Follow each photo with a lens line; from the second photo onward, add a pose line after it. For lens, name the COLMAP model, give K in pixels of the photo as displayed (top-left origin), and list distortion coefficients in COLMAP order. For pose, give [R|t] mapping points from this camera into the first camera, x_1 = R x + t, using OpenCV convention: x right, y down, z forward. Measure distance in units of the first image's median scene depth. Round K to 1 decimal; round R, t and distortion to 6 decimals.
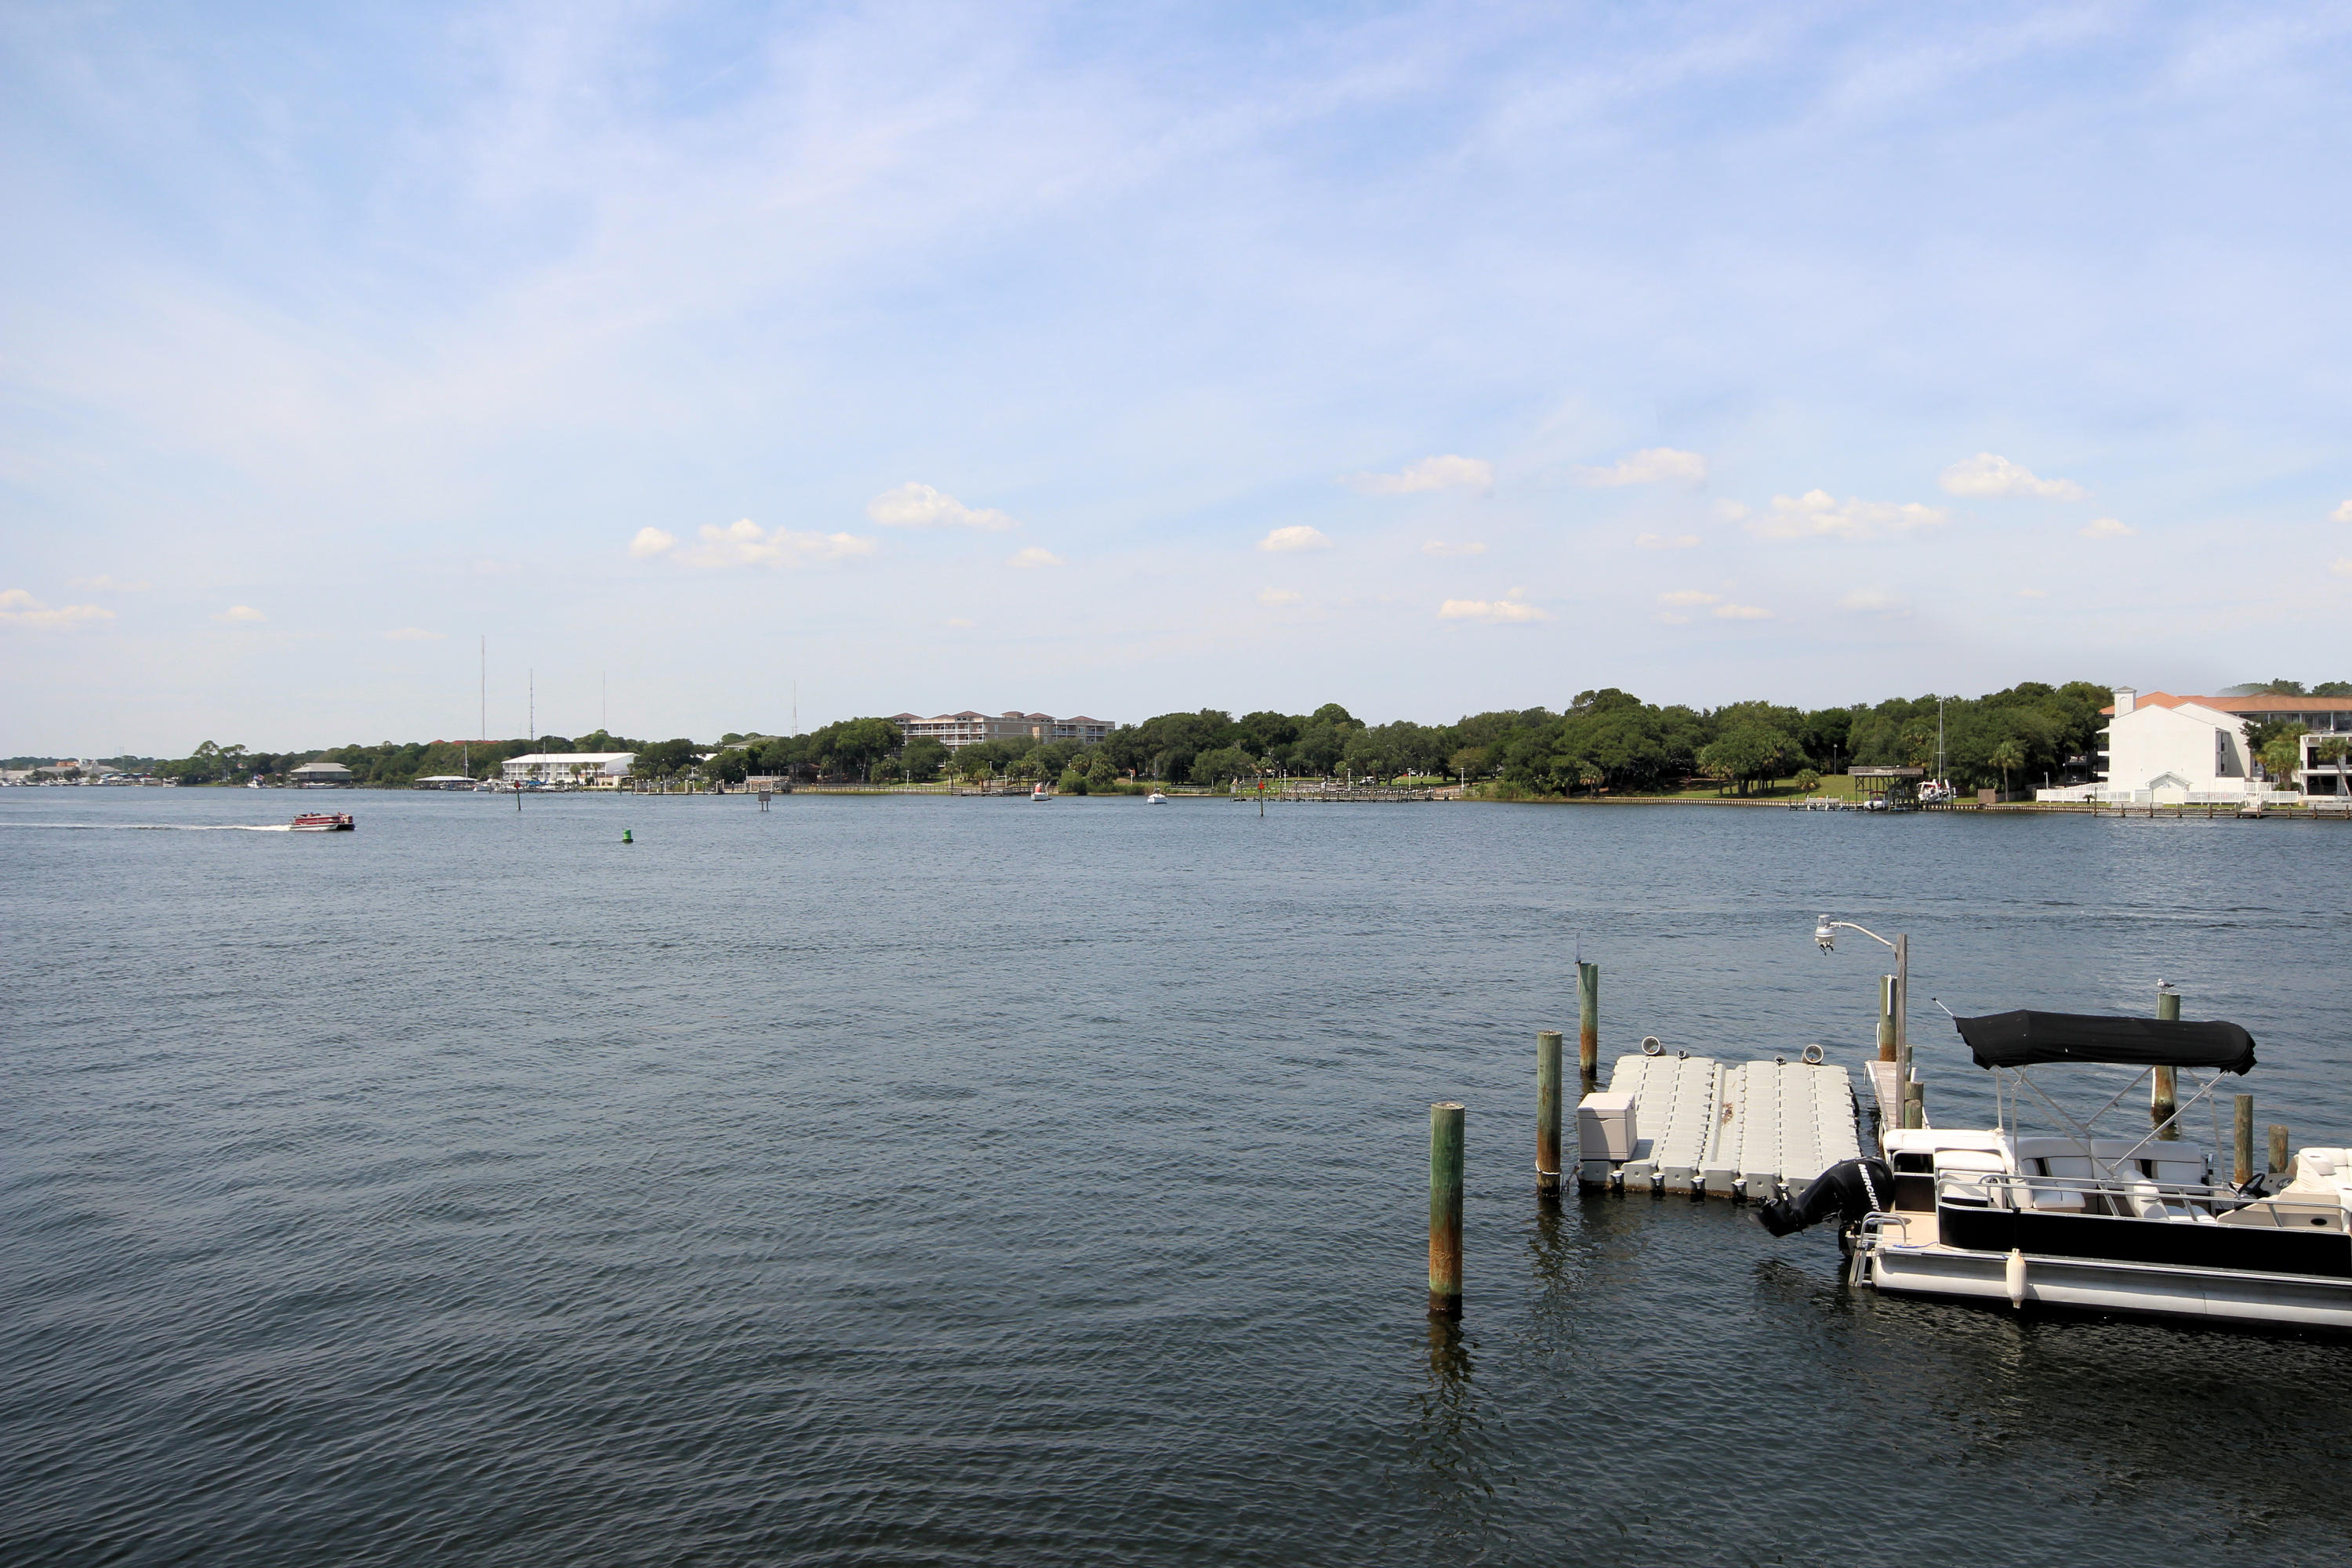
lens RADIAL K [[1784.6, 0, 1181.6], [0, 1784.6, 761.2], [0, 0, 1]] dist [-0.012259, 0.032534]
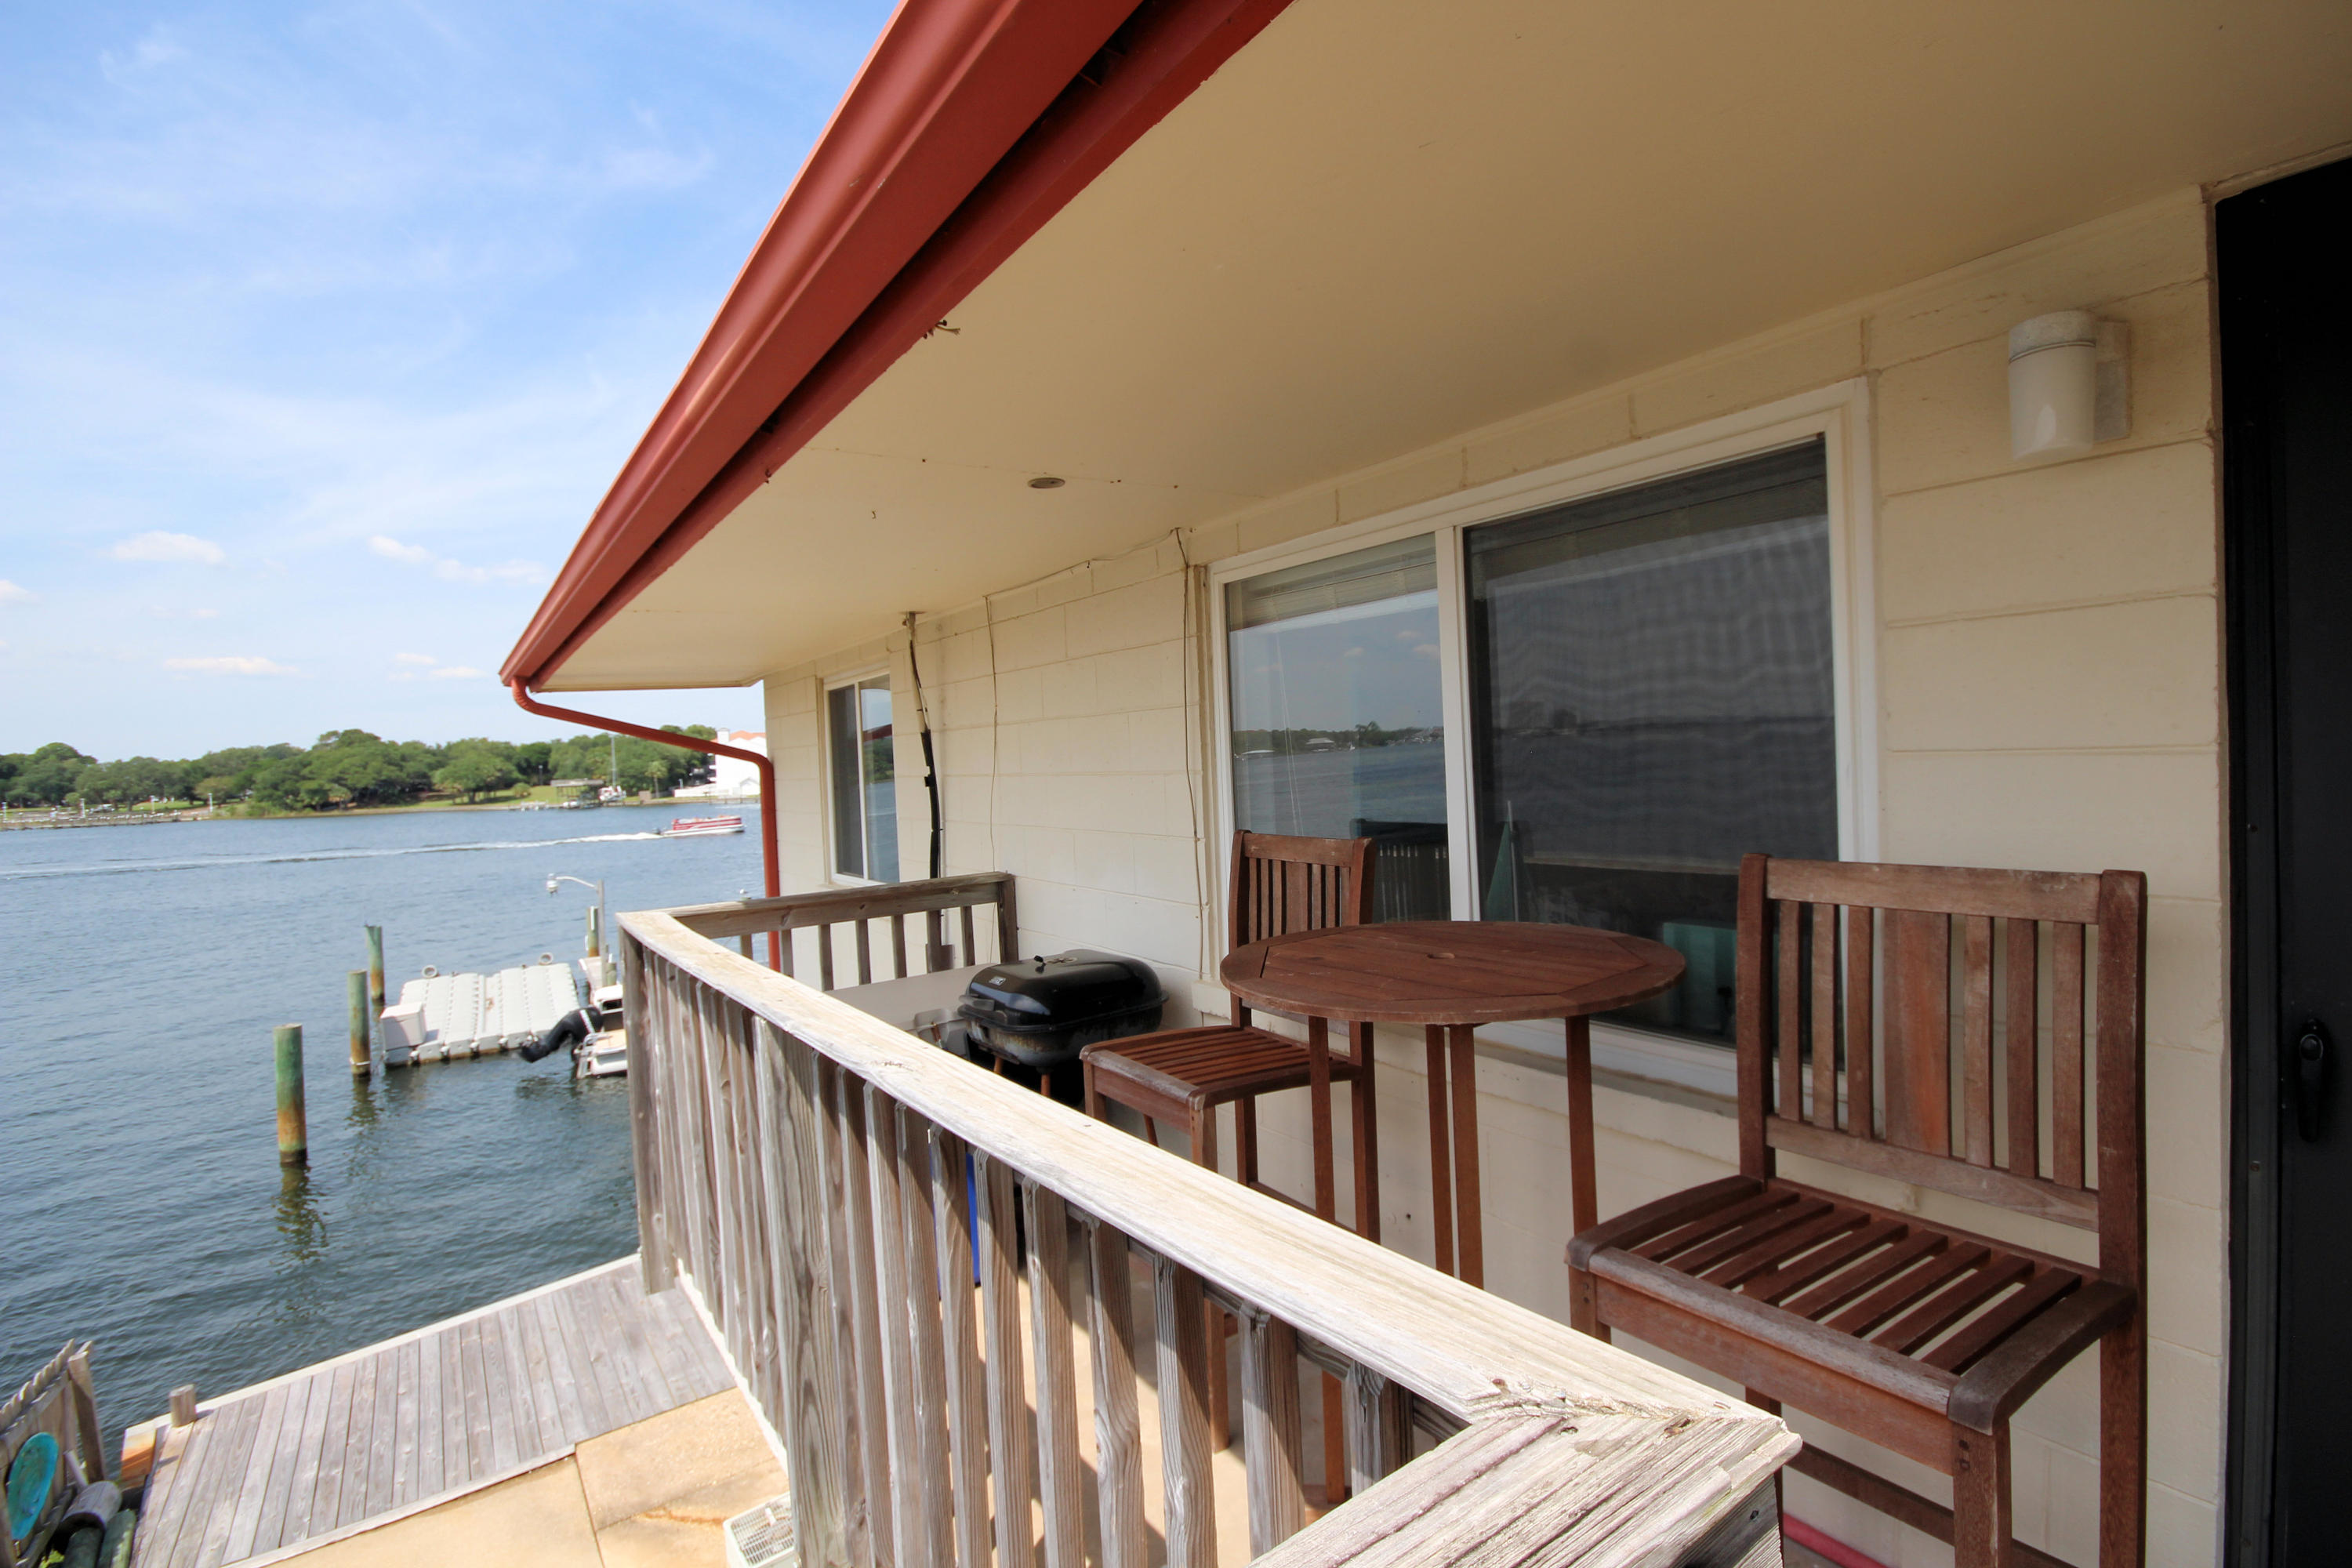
lens RADIAL K [[1092.5, 0, 1196.2], [0, 1092.5, 784.0], [0, 0, 1]] dist [0.006433, -0.009712]
pose [[0.627755, -0.041149, 0.777323, -0.072418], [0.033090, 0.999110, 0.026167, -0.006824], [-0.777707, 0.009295, 0.628558, -0.160267]]
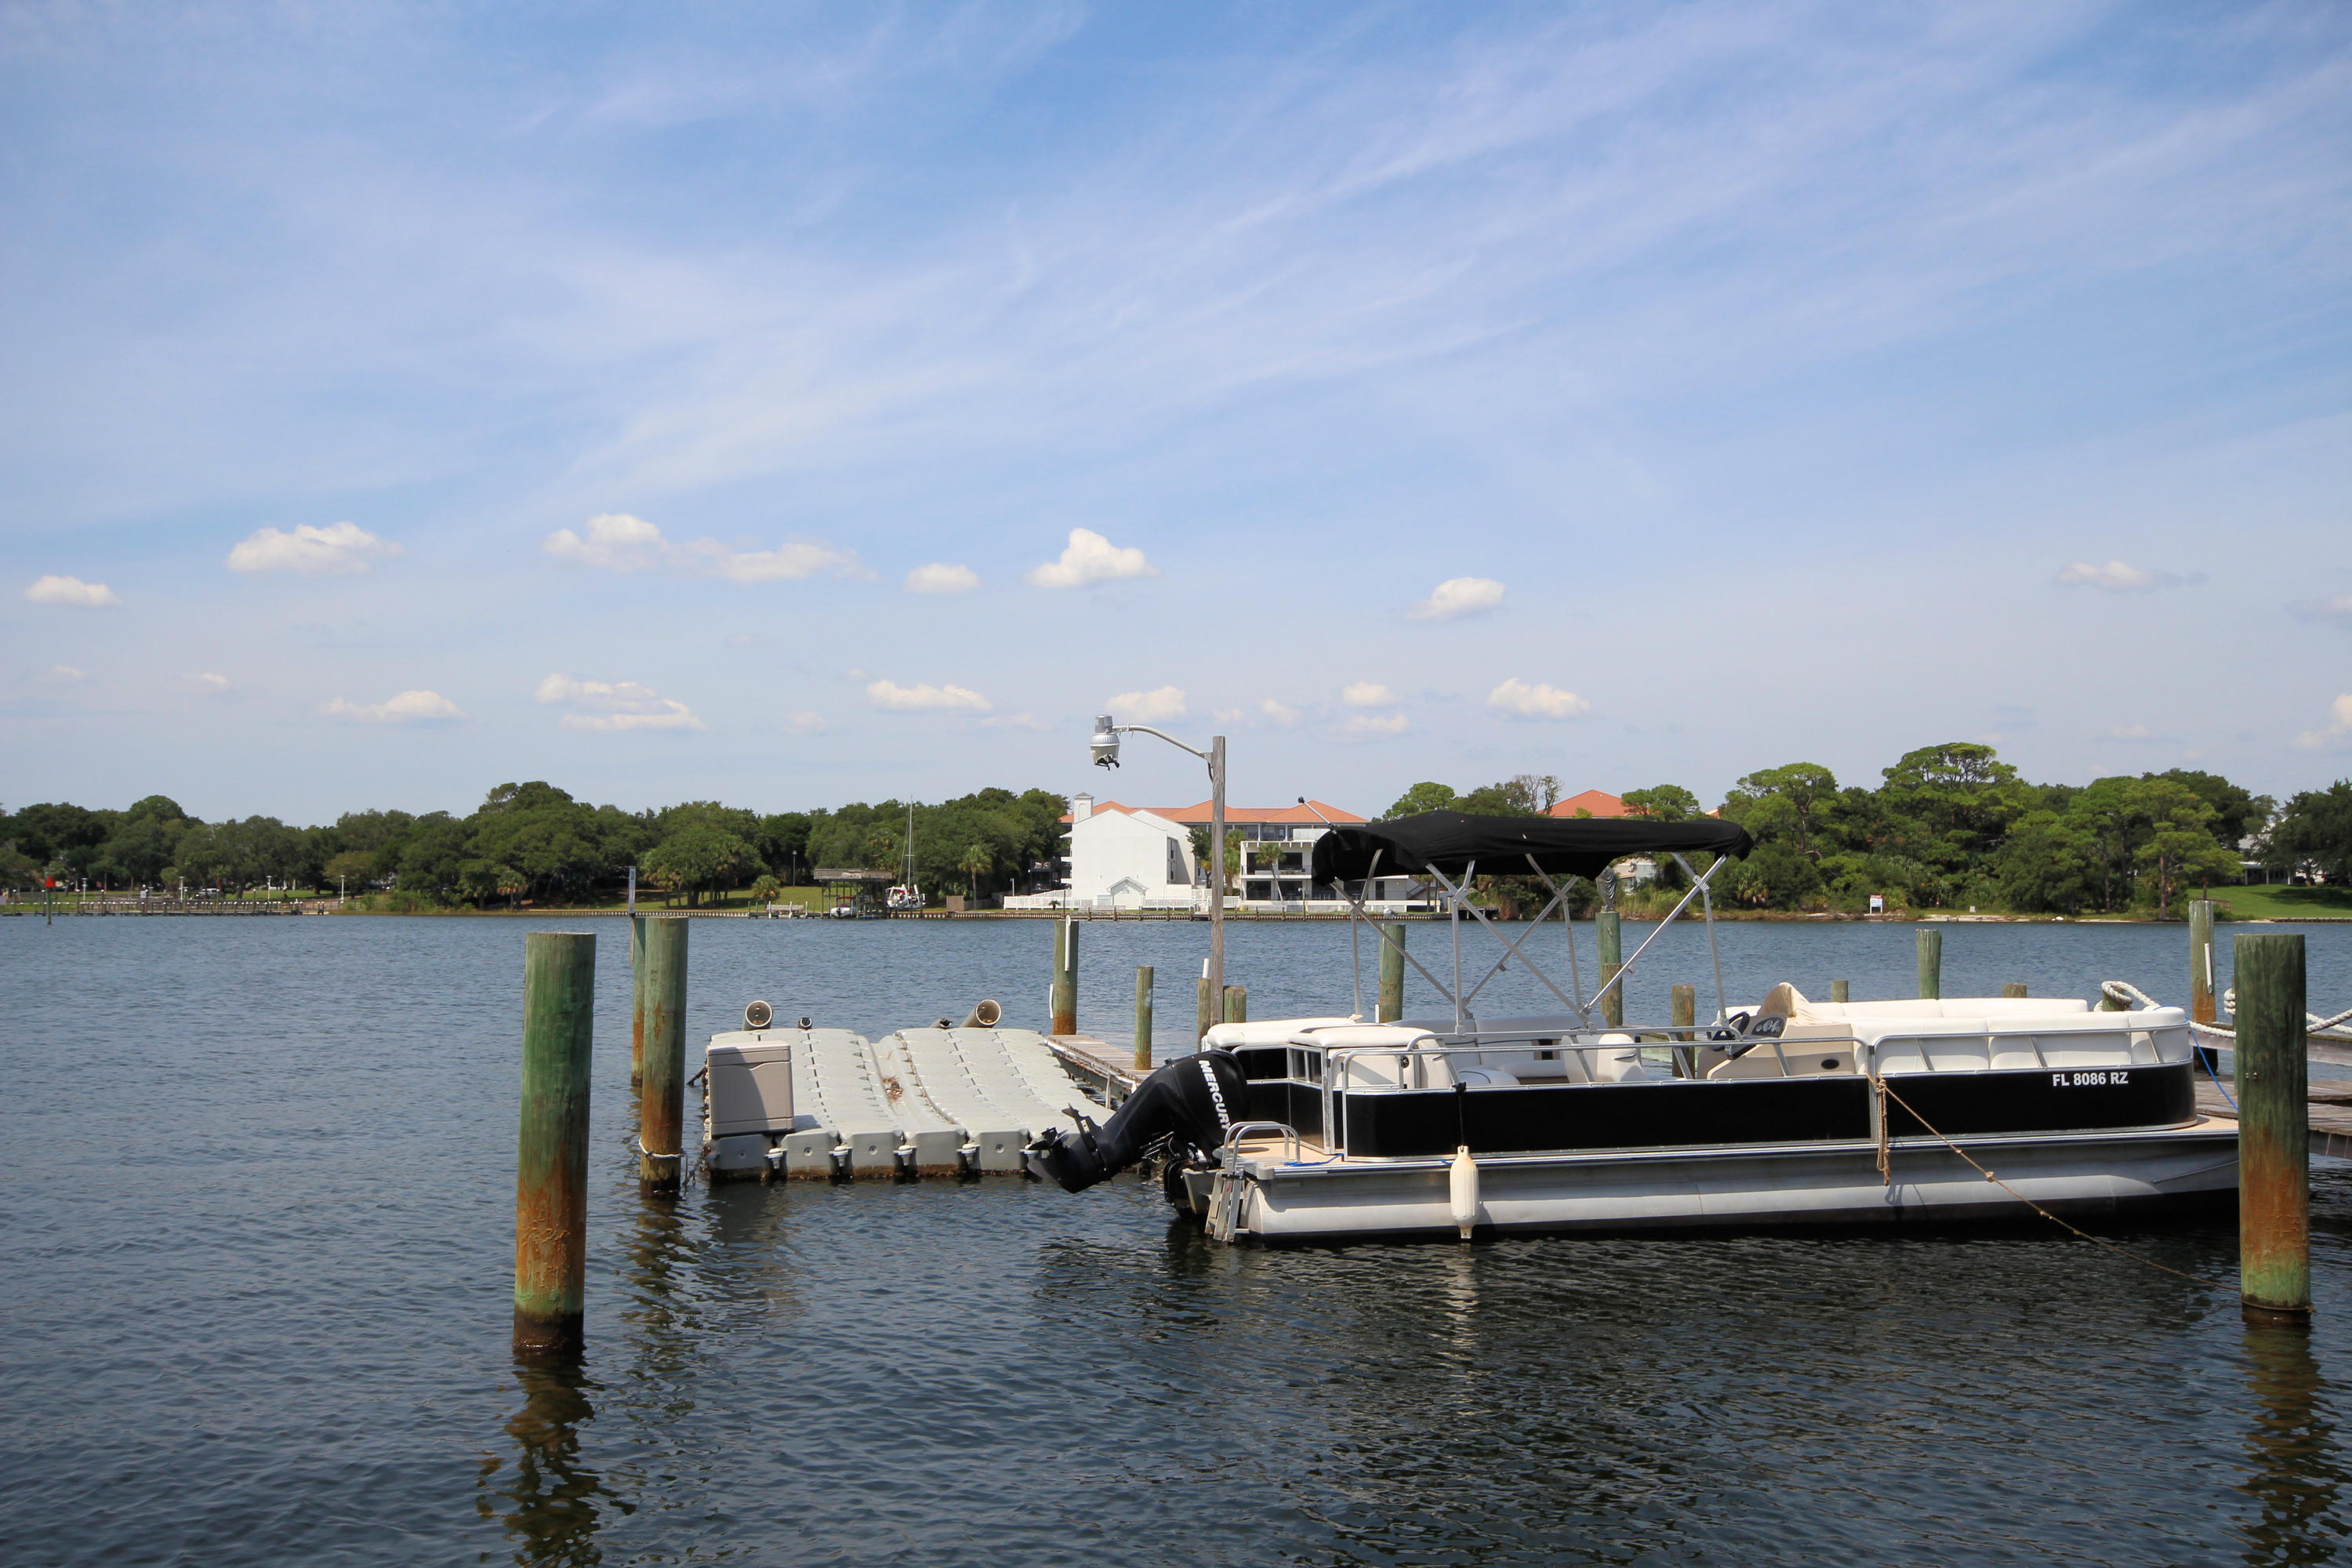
lens RADIAL K [[2081.5, 0, 1232.4], [0, 2081.5, 774.4], [0, 0, 1]] dist [0.007509, 0.034560]
pose [[0.847758, 0.027613, 0.529664, -0.000251], [-0.003172, 0.998890, -0.046998, 0.168604], [-0.530374, 0.038163, 0.846905, 0.392058]]
